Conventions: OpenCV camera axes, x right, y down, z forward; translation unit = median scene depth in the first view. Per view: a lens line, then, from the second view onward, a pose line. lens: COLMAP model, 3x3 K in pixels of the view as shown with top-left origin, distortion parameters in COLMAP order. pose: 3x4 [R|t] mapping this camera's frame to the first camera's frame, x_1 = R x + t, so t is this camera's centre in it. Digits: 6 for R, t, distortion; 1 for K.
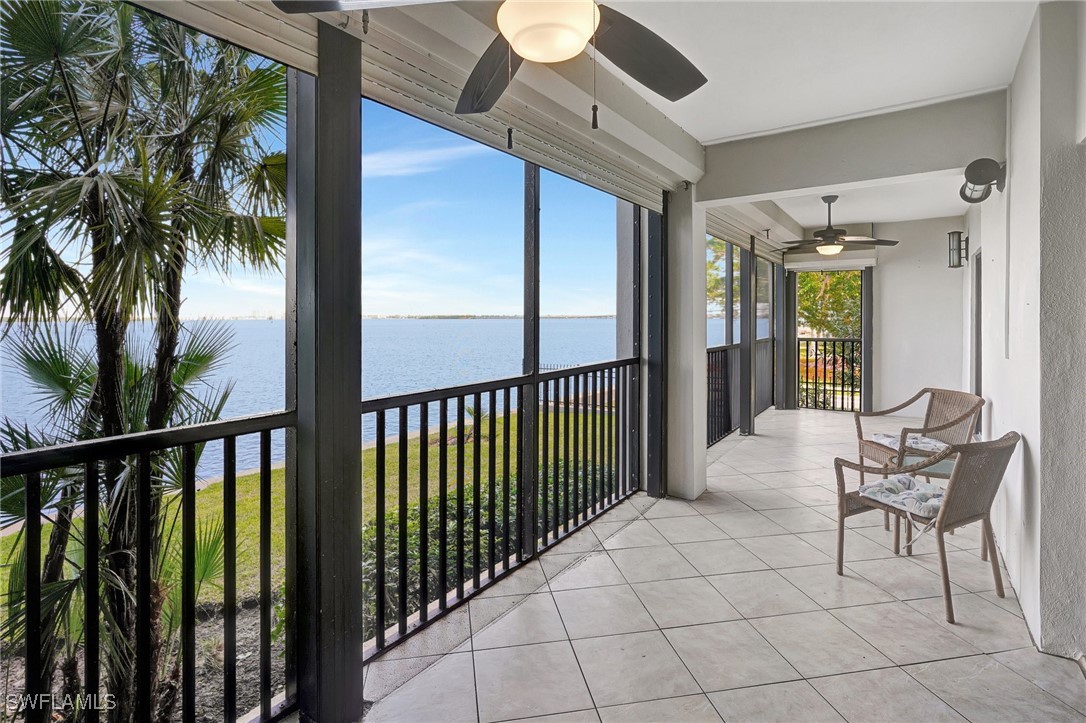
lens RADIAL K [[536.3, 0, 545.1], [0, 536.3, 333.3], [0, 0, 1]] dist [-0.009593, 0.000590]
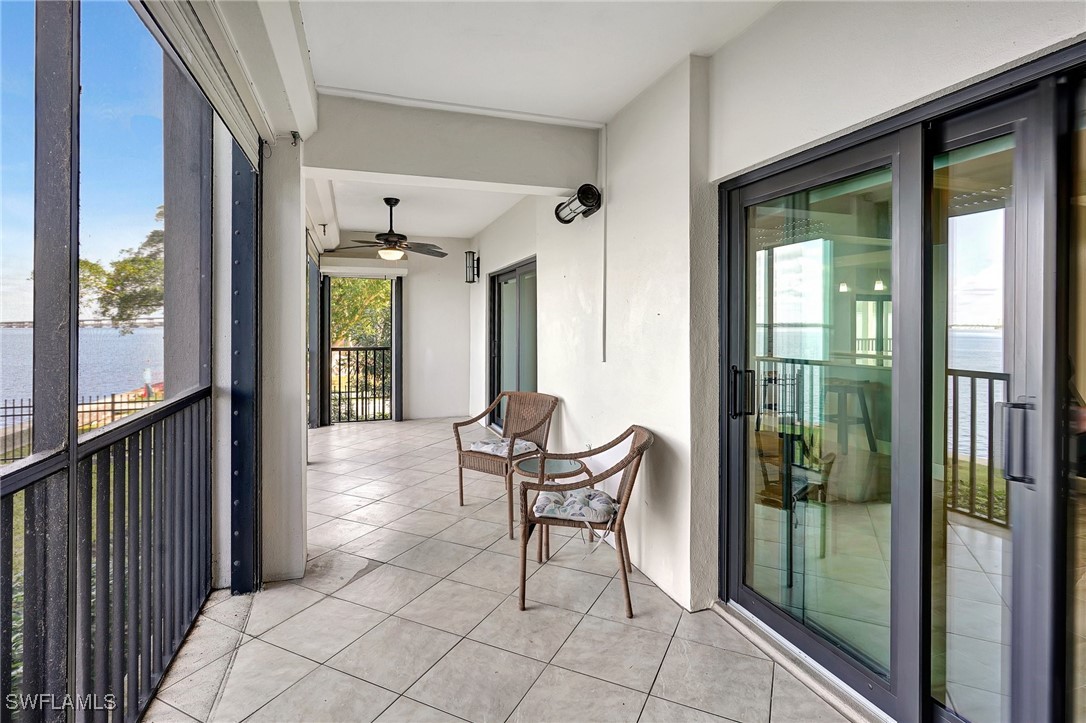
lens RADIAL K [[536.3, 0, 545.1], [0, 536.3, 333.3], [0, 0, 1]] dist [-0.009593, 0.000590]
pose [[0.594494, -0.006521, 0.804074, -0.103523], [0.020603, 0.999762, -0.007125, -0.005461], [-0.803836, 0.020802, 0.594487, 0.296211]]
